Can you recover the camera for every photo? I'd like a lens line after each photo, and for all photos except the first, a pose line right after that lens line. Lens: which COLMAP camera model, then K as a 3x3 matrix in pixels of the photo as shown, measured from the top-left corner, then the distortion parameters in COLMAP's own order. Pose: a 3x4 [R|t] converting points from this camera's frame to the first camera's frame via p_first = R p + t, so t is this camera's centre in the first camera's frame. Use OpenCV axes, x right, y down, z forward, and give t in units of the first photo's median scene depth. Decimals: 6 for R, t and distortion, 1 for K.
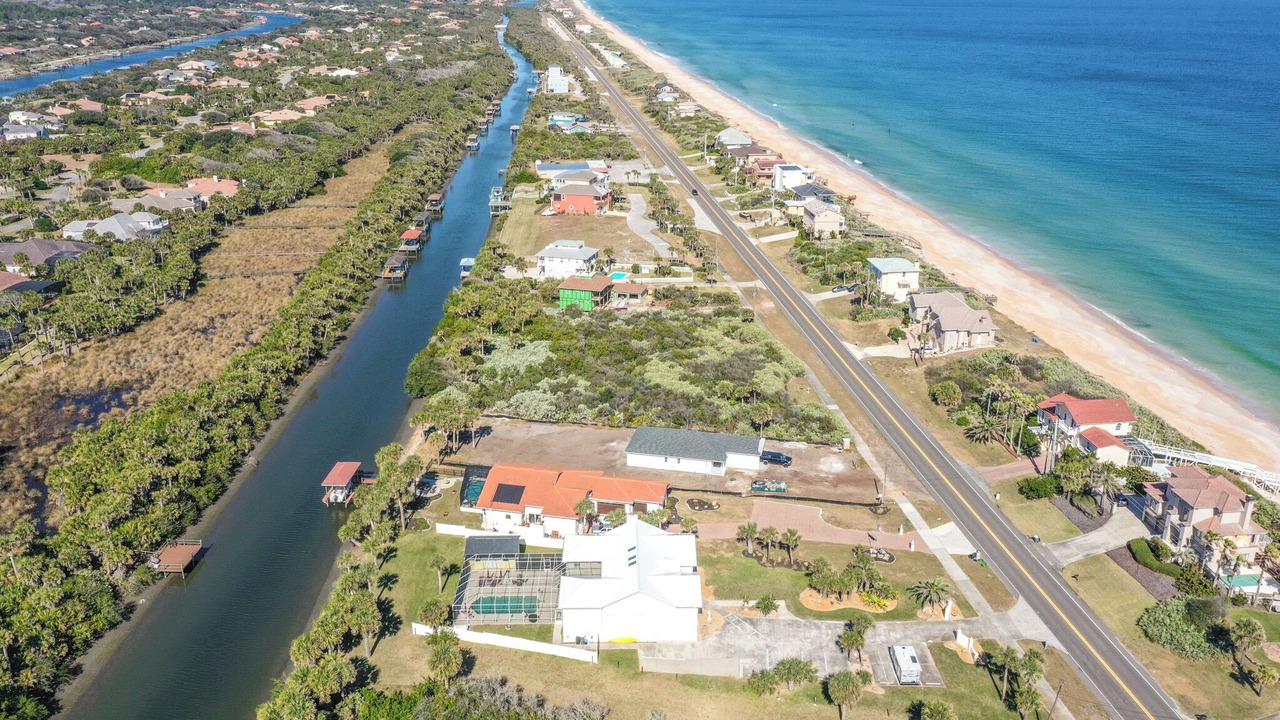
lens RADIAL K [[1025.3, 0, 636.2], [0, 1025.3, 378.2], [0, 0, 1]] dist [0.005566, 0.001099]
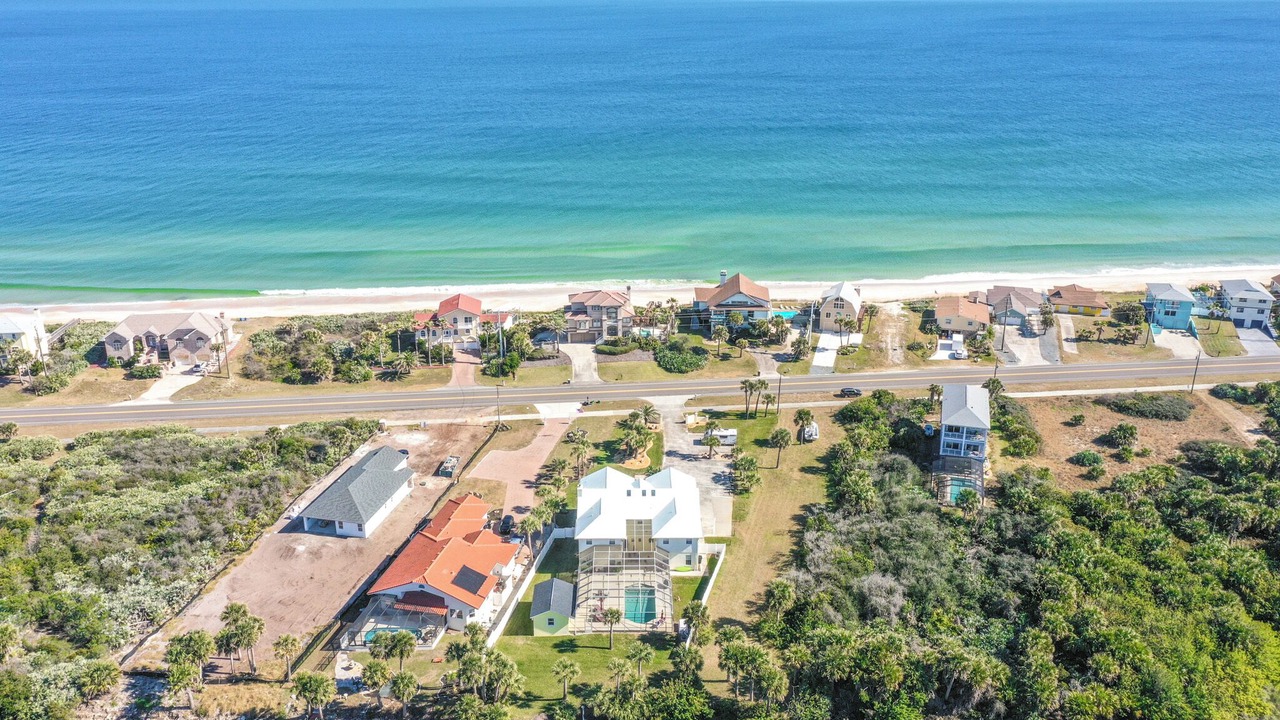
lens RADIAL K [[1025.3, 0, 636.2], [0, 1025.3, 378.2], [0, 0, 1]] dist [0.005566, 0.001099]
pose [[0.012993, -0.369895, 0.928983, -0.767491], [0.373615, 0.863566, 0.338623, -0.241458], [-0.927493, 0.342682, 0.149418, 0.620716]]
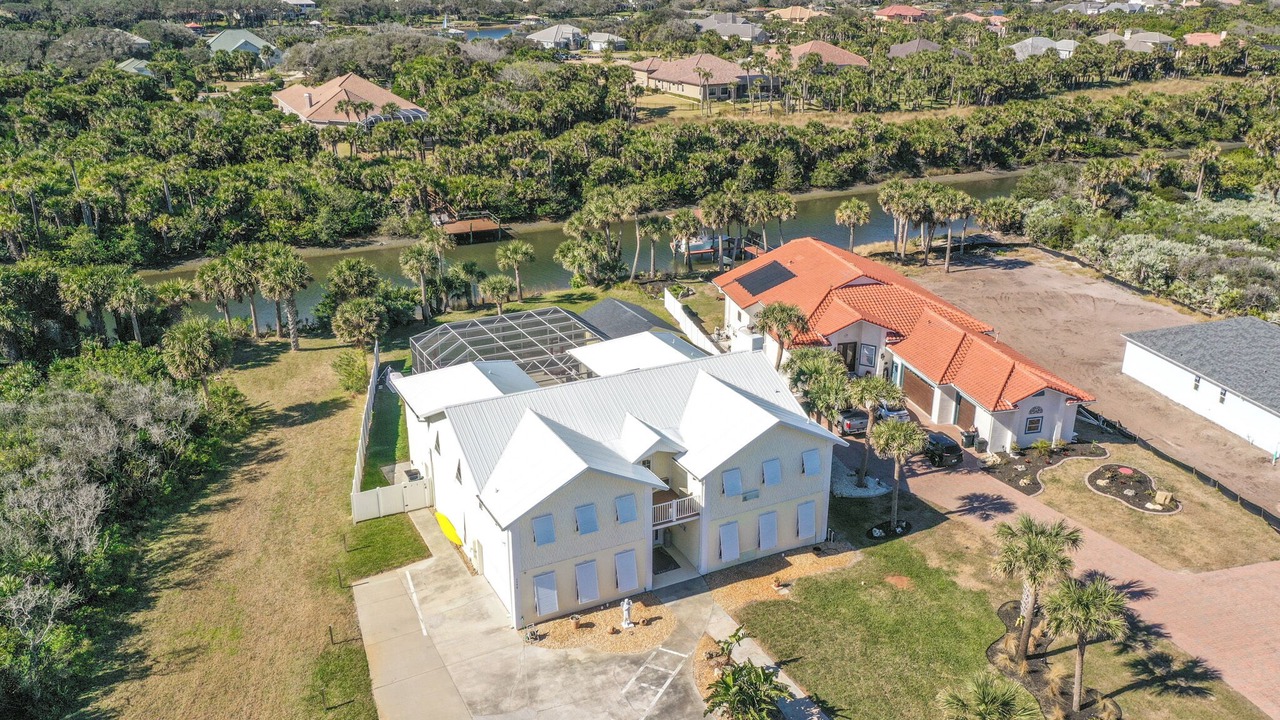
lens RADIAL K [[1025.3, 0, 636.2], [0, 1025.3, 378.2], [0, 0, 1]] dist [0.005566, 0.001099]
pose [[0.439413, 0.336548, -0.832858, 0.250632], [-0.338196, 0.920925, 0.193704, 0.074336], [0.832190, 0.196553, 0.518485, 0.632415]]
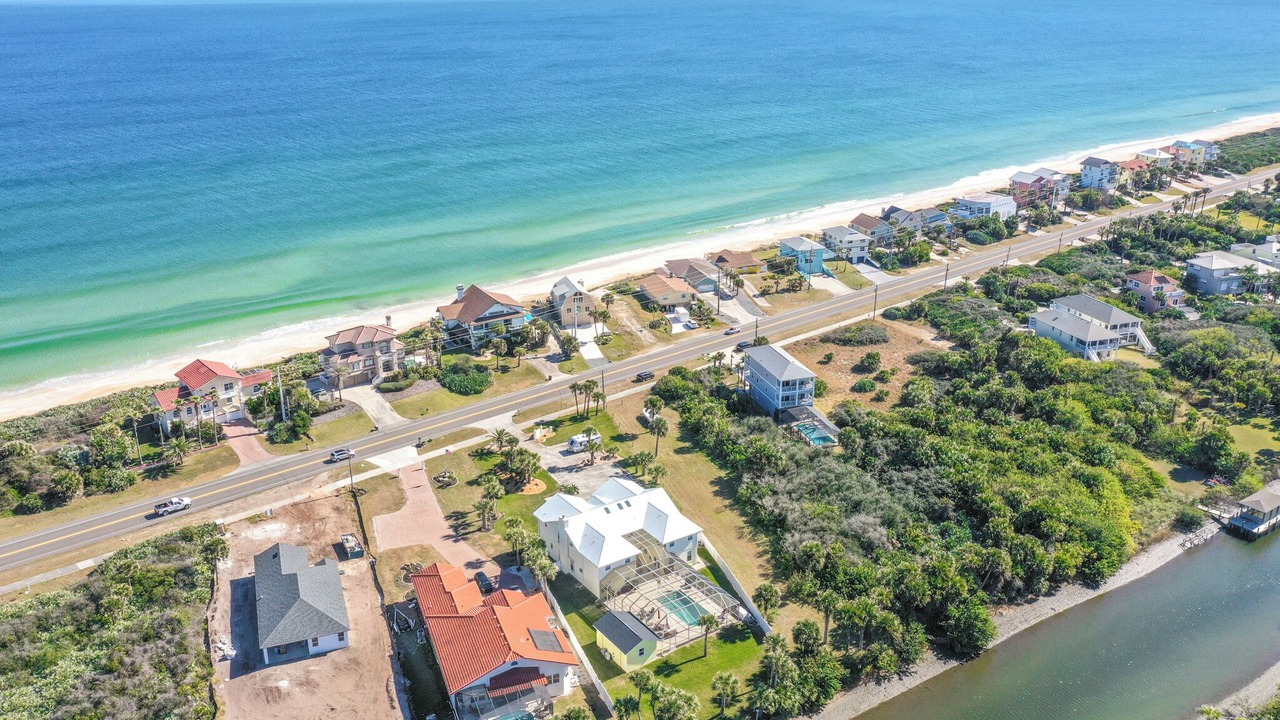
lens RADIAL K [[1025.3, 0, 636.2], [0, 1025.3, 378.2], [0, 0, 1]] dist [0.005566, 0.001099]
pose [[-0.544990, -0.310003, 0.779027, -0.641268], [0.313031, 0.786721, 0.532055, -0.397275], [-0.777816, 0.533824, -0.331714, 0.991880]]
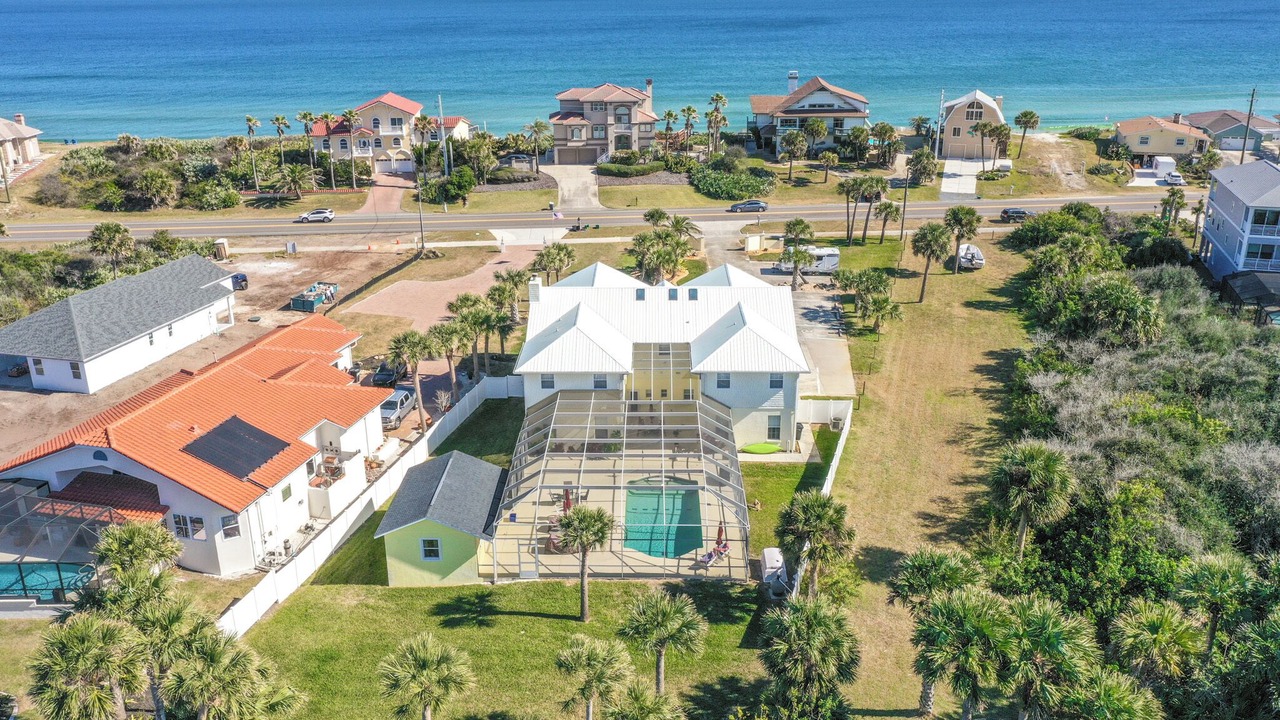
lens RADIAL K [[1022.6, 0, 636.4], [0, 1022.6, 366.2], [0, 0, 1]] dist [0.007826, 0.003800]
pose [[0.038913, -0.352836, 0.934876, -0.385989], [0.380170, 0.870454, 0.312698, 0.030371], [-0.924098, 0.343244, 0.168009, 0.732368]]
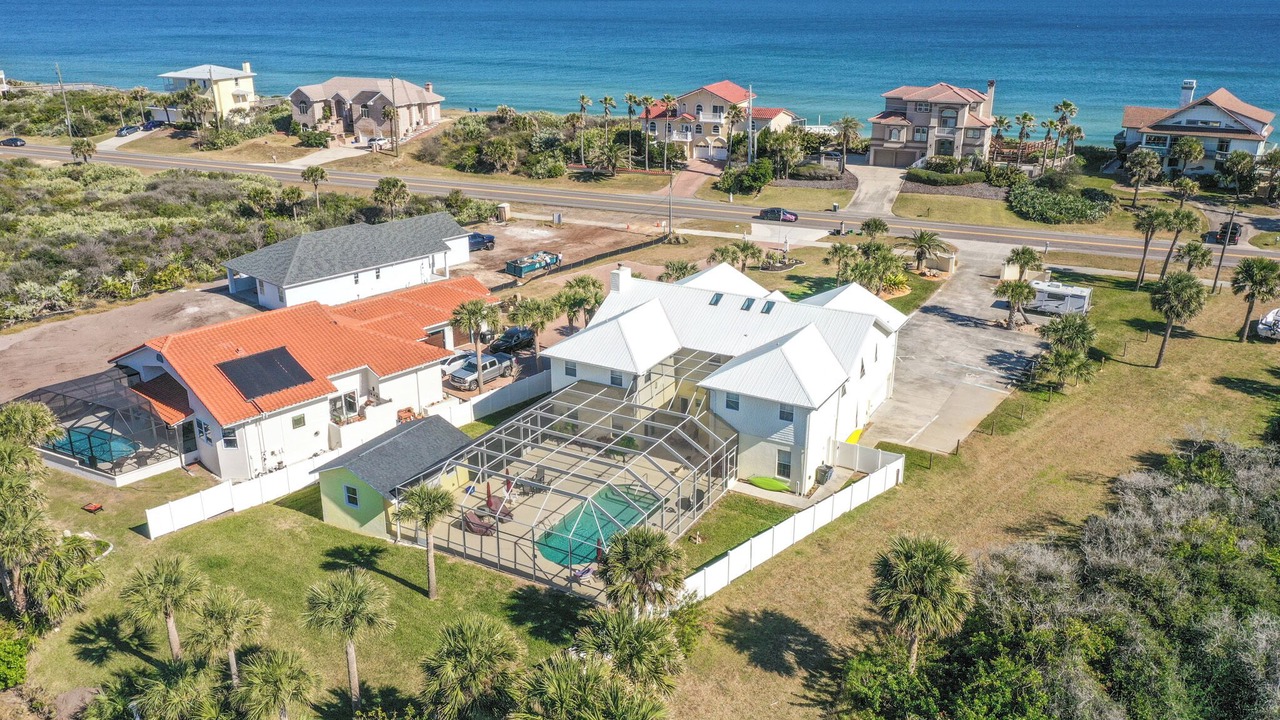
lens RADIAL K [[1025.3, 0, 636.2], [0, 1025.3, 378.2], [0, 0, 1]] dist [0.005566, 0.001099]
pose [[0.503784, -0.315500, 0.804153, -0.331011], [0.322912, 0.932209, 0.163445, 0.087141], [-0.801205, 0.177329, 0.571511, 0.601227]]
